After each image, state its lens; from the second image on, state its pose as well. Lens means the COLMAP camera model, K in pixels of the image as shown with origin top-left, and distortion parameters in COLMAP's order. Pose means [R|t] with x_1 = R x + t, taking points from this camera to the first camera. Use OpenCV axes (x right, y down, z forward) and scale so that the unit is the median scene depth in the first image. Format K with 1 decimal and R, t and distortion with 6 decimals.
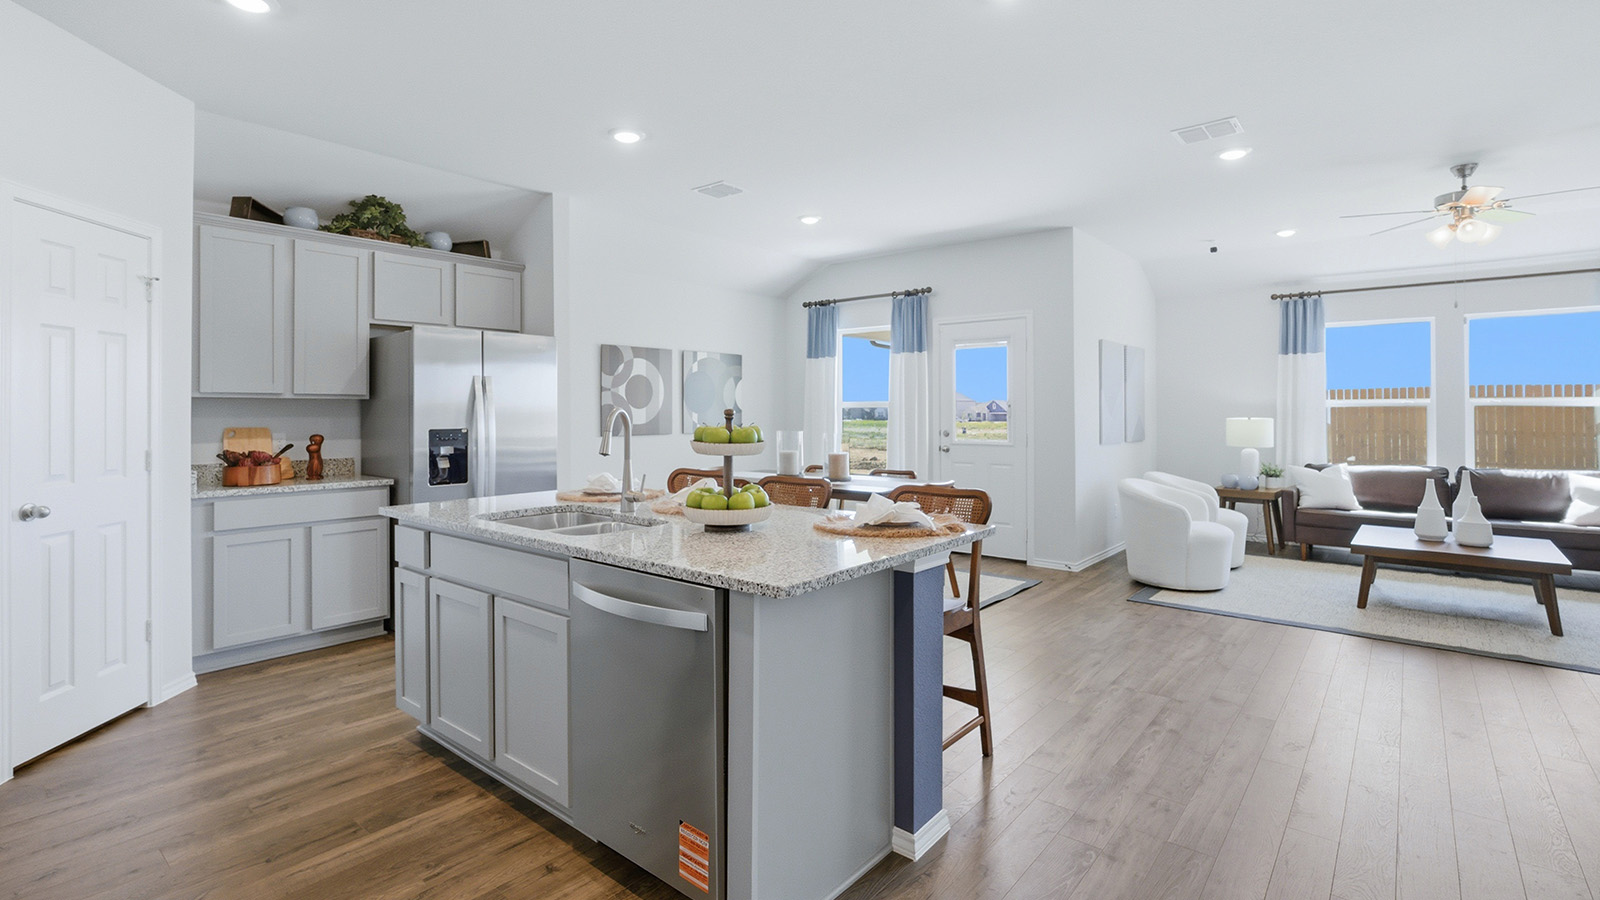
lens RADIAL K [[738.2, 0, 805.7], [0, 738.2, 407.3], [0, 0, 1]] dist [-0.020155, 0.006304]
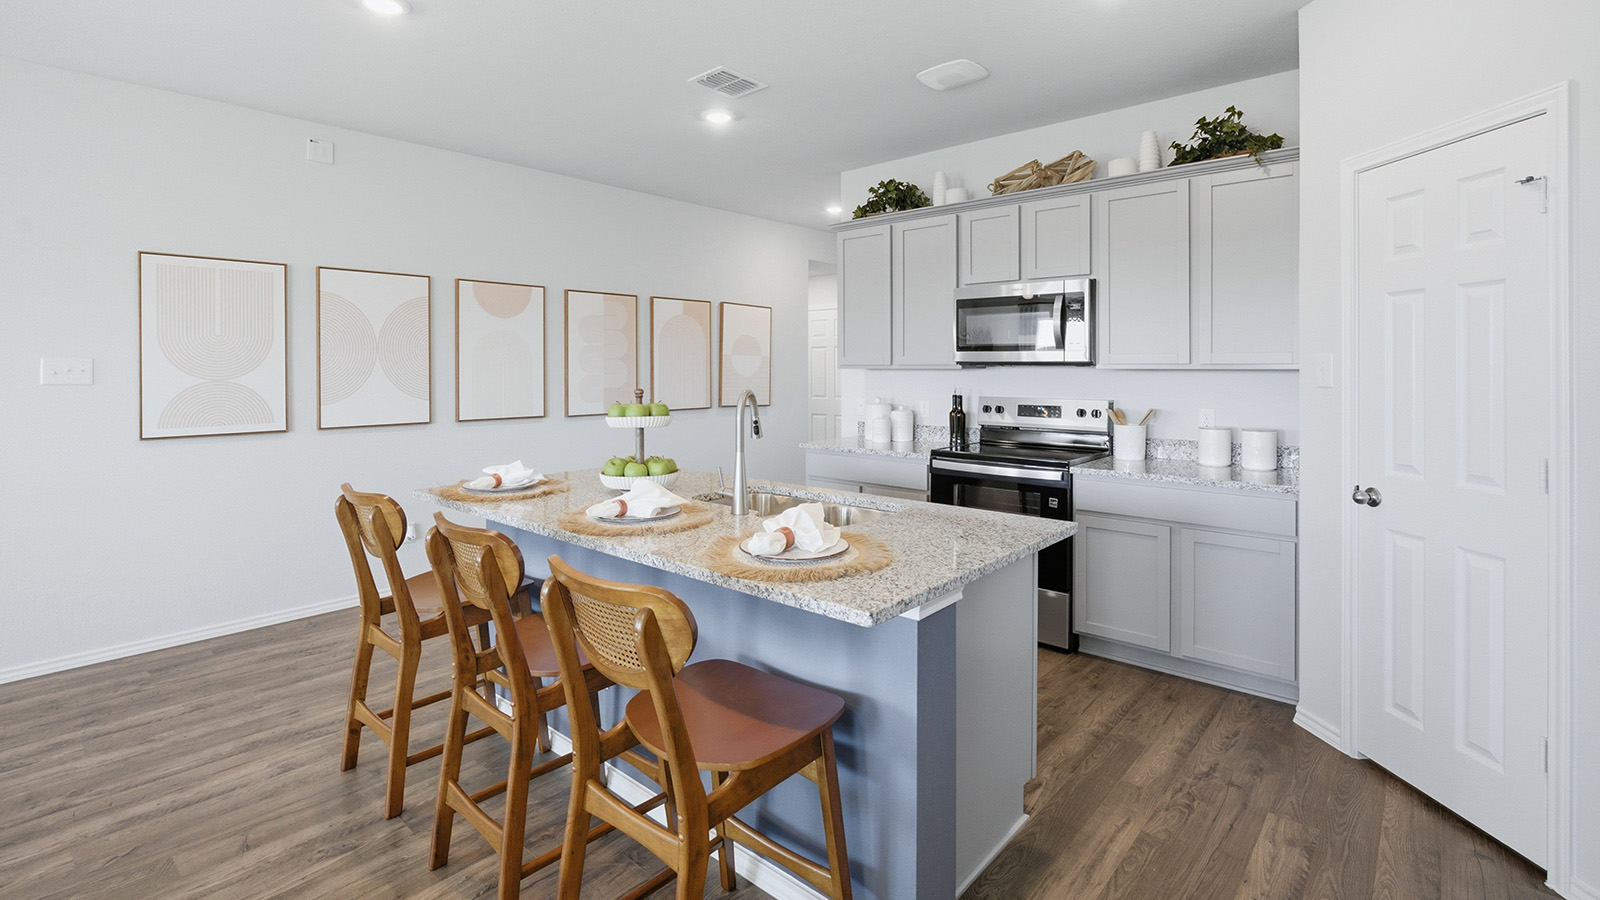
lens RADIAL K [[738.2, 0, 797.3], [0, 738.2, 370.2], [0, 0, 1]] dist [-0.020155, 0.006304]
pose [[-0.999468, 0.005761, 0.032101, -0.215222], [0.005772, 0.999983, 0.000265, -0.014566], [-0.032099, 0.000450, -0.999485, 1.182094]]
